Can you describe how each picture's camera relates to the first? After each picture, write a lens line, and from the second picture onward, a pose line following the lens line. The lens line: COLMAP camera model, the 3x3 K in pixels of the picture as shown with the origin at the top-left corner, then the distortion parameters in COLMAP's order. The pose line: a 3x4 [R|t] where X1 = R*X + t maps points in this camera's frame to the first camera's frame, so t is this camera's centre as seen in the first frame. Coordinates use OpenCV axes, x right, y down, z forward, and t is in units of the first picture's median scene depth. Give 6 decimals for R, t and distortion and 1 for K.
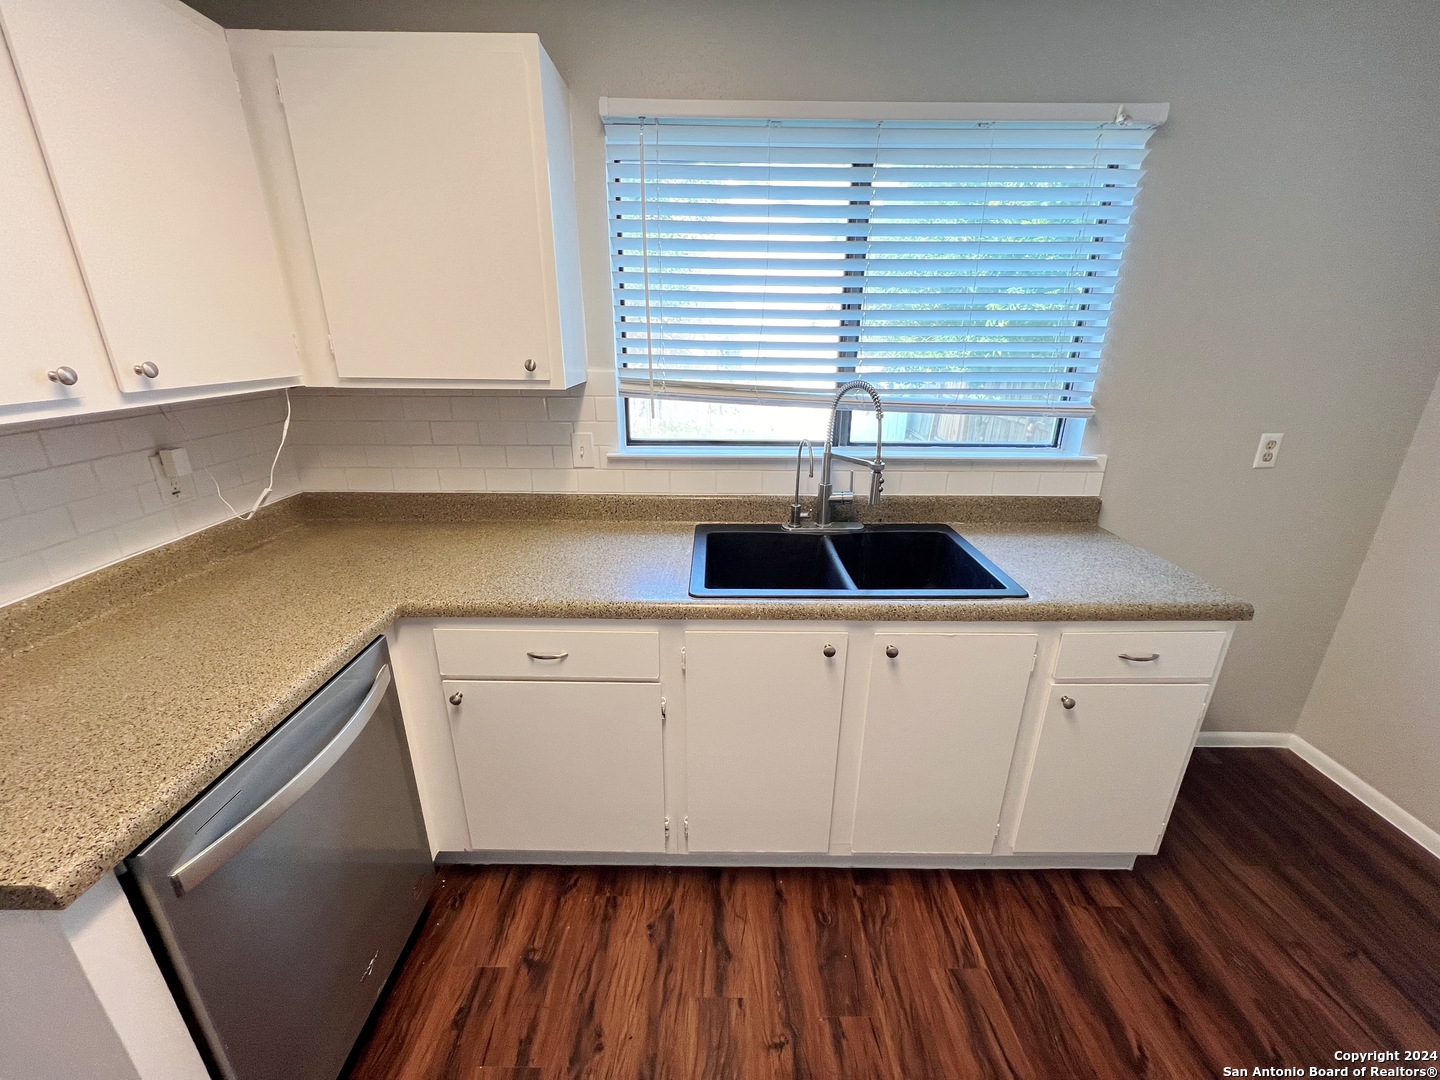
lens RADIAL K [[576.2, 0, 715.8], [0, 576.2, 541.5], [0, 0, 1]] dist [-0.001007, 0.000232]
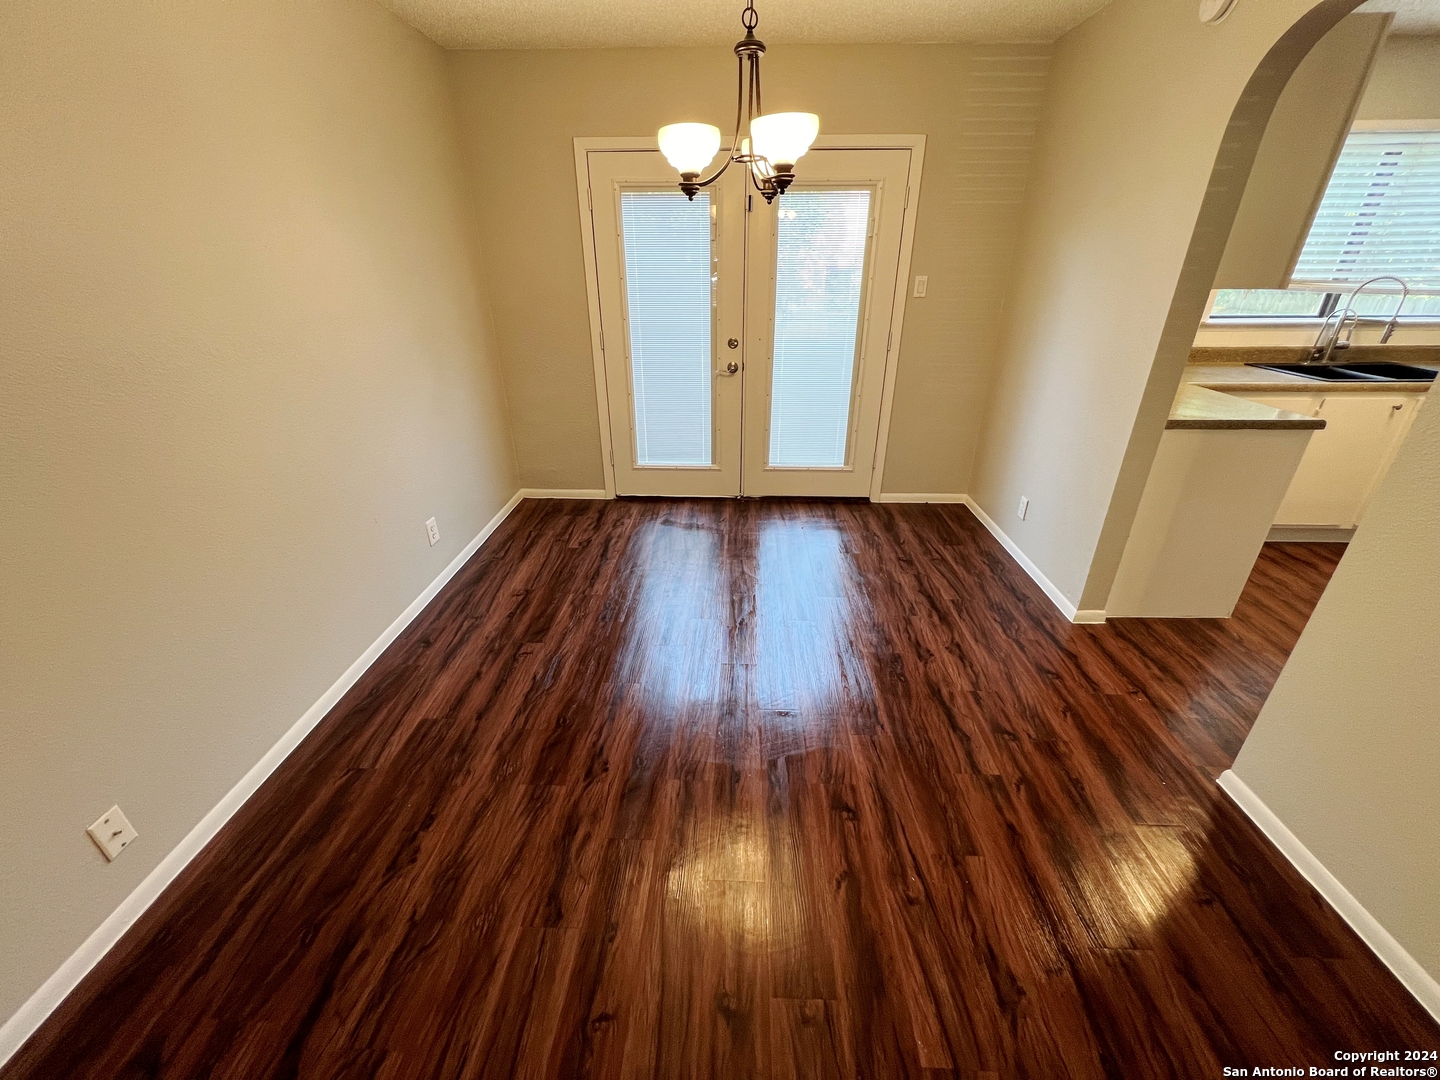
lens RADIAL K [[576.2, 0, 724.3], [0, 576.2, 539.3], [0, 0, 1]] dist [-0.001007, 0.000232]
pose [[0.999406, 0.003242, -0.034306, -1.851724], [0.000462, 0.994215, 0.107404, 0.376405], [0.034455, -0.107356, 0.993623, -1.034846]]
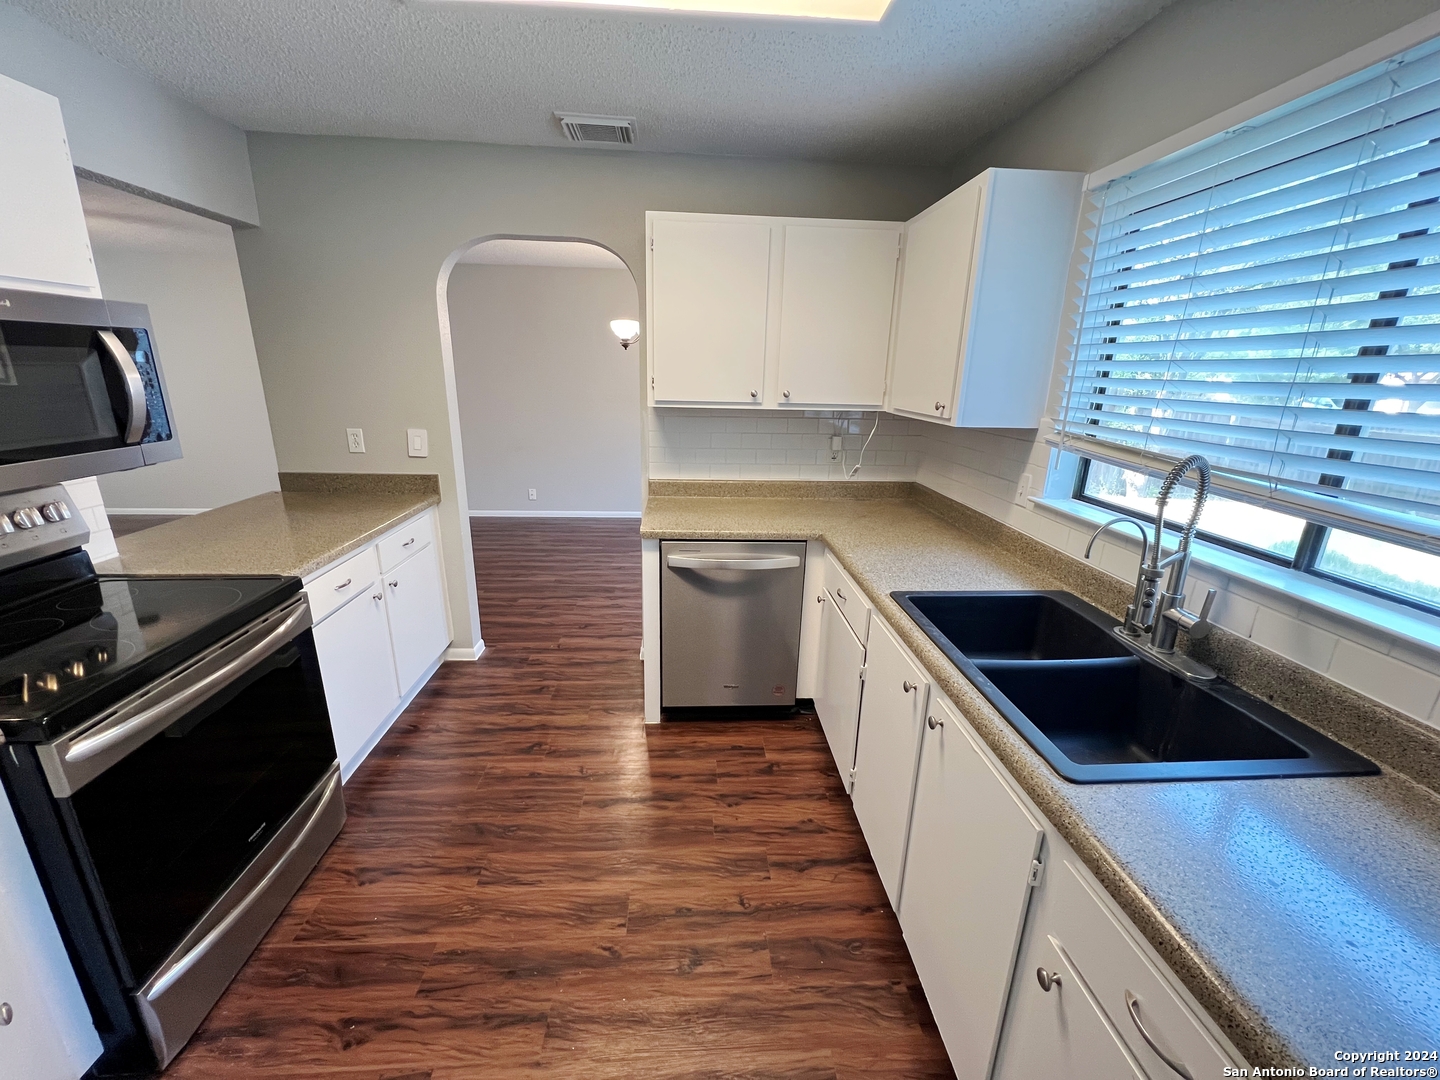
lens RADIAL K [[576.2, 0, 720.6], [0, 576.2, 541.5], [0, 0, 1]] dist [-0.001007, 0.000232]
pose [[0.063627, 0.279634, -0.957996, 0.923859], [-0.358857, 0.902144, 0.239497, -0.144856], [0.931221, 0.328545, 0.157750, 0.376125]]
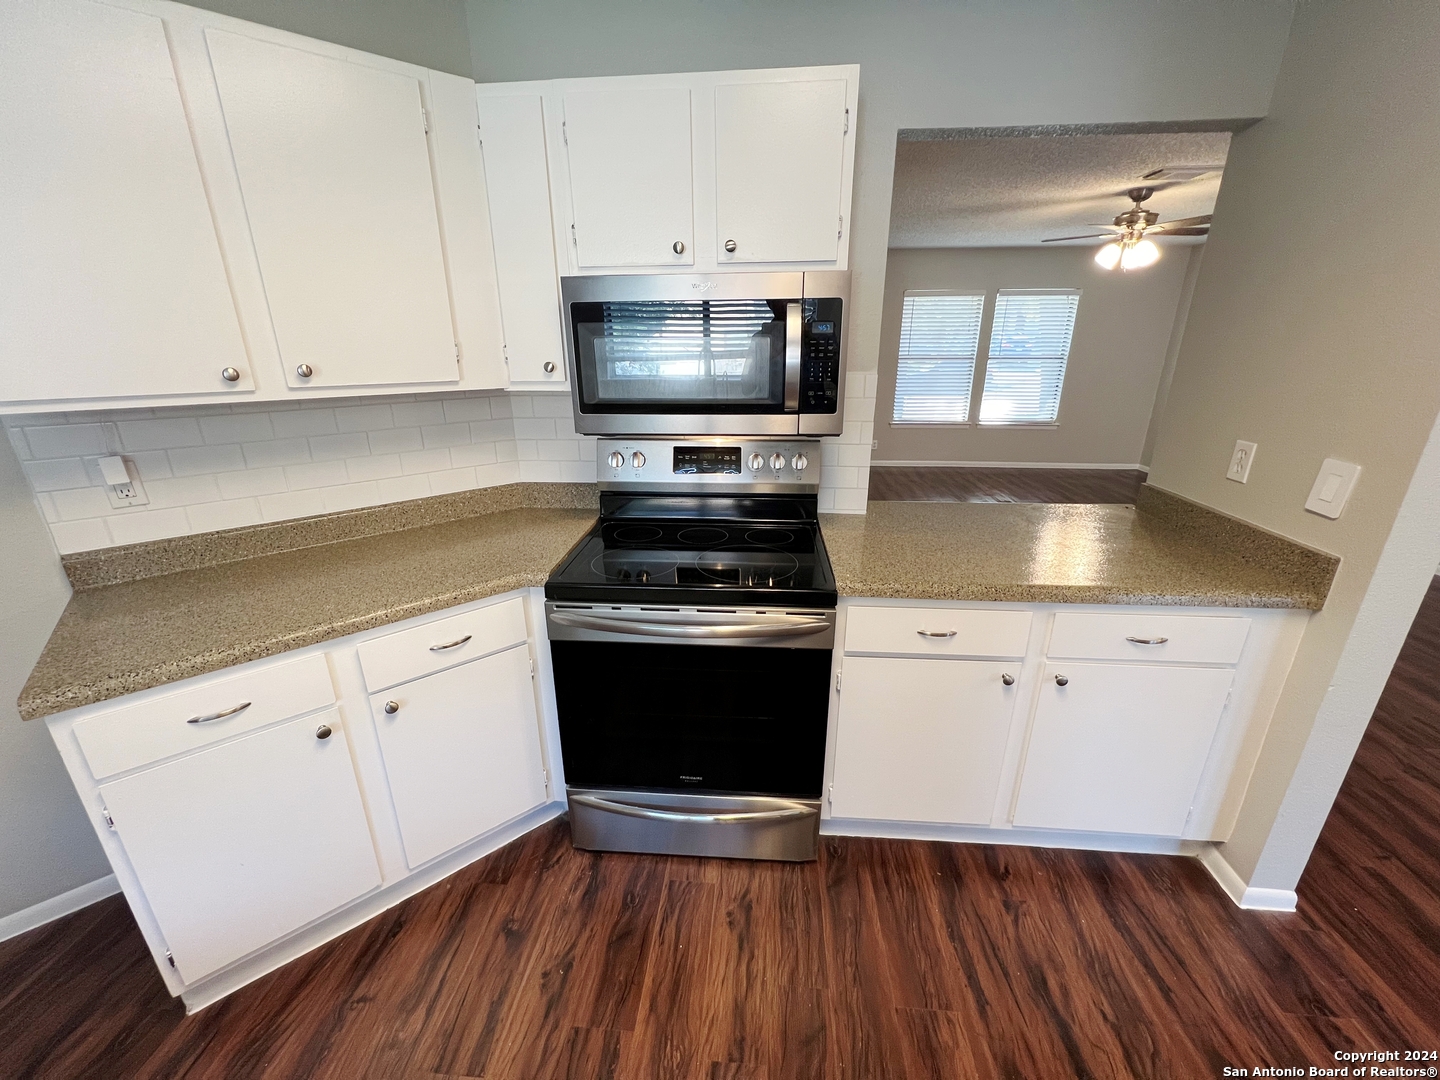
lens RADIAL K [[576.2, 0, 722.3], [0, 576.2, 542.4], [0, 0, 1]] dist [-0.001007, 0.000232]
pose [[-0.996792, -0.031399, 0.073626, -0.018575], [0.022243, 0.774946, 0.631635, -0.172292], [-0.076889, 0.631247, -0.771762, 0.488965]]
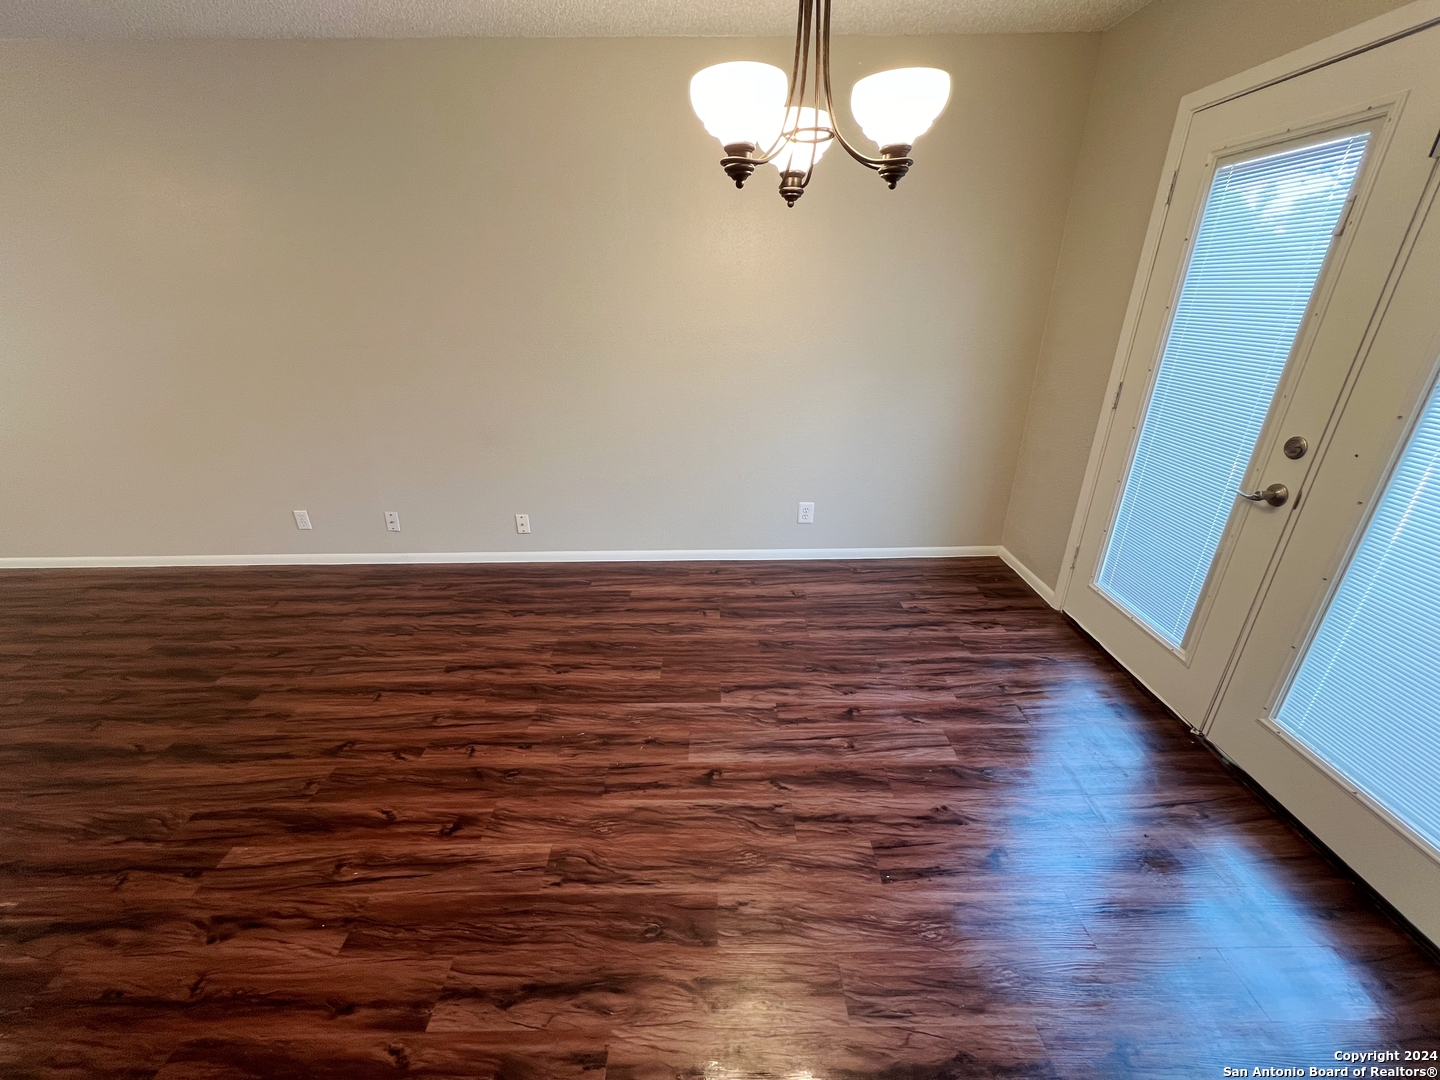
lens RADIAL K [[576.2, 0, 717.4], [0, 576.2, 540.6], [0, 0, 1]] dist [-0.001007, 0.000232]
pose [[0.008369, 0.390862, -0.920411, -0.901293], [-0.329828, 0.870012, 0.366460, -0.012591], [0.944004, 0.300510, 0.136198, 0.117428]]
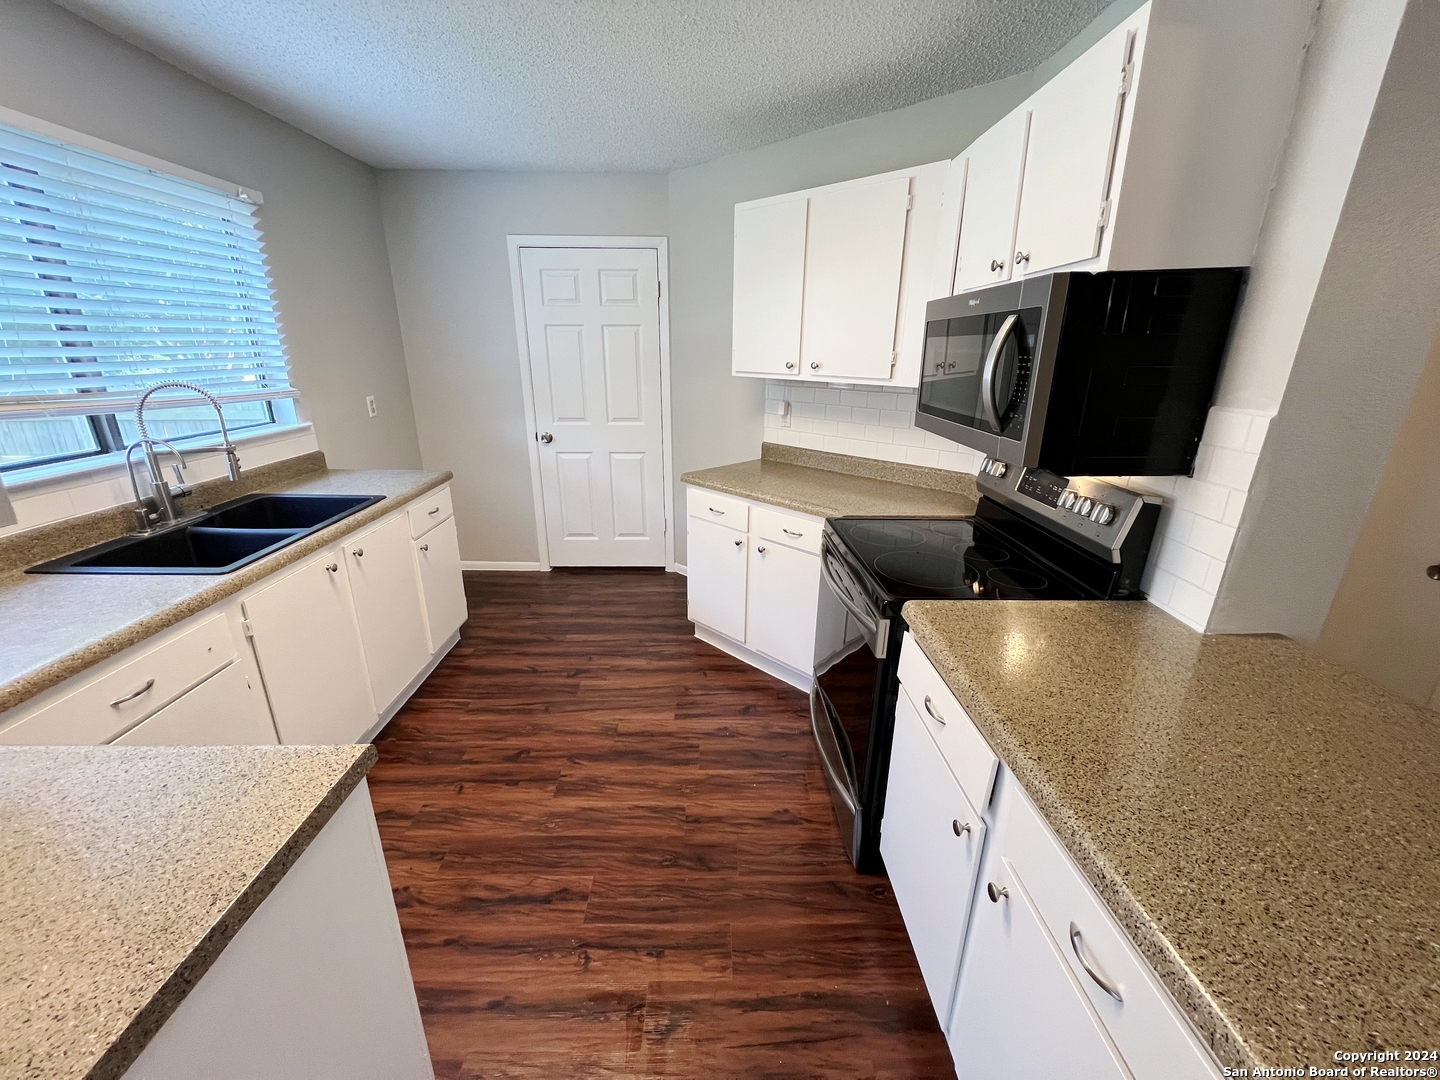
lens RADIAL K [[576.2, 0, 717.6], [0, 576.2, 543.0], [0, 0, 1]] dist [-0.001007, 0.000232]
pose [[-0.007754, -0.332144, 0.943197, -0.941771], [0.328395, 0.890065, 0.316134, 0.001378], [-0.944509, 0.312192, 0.102173, -0.035419]]
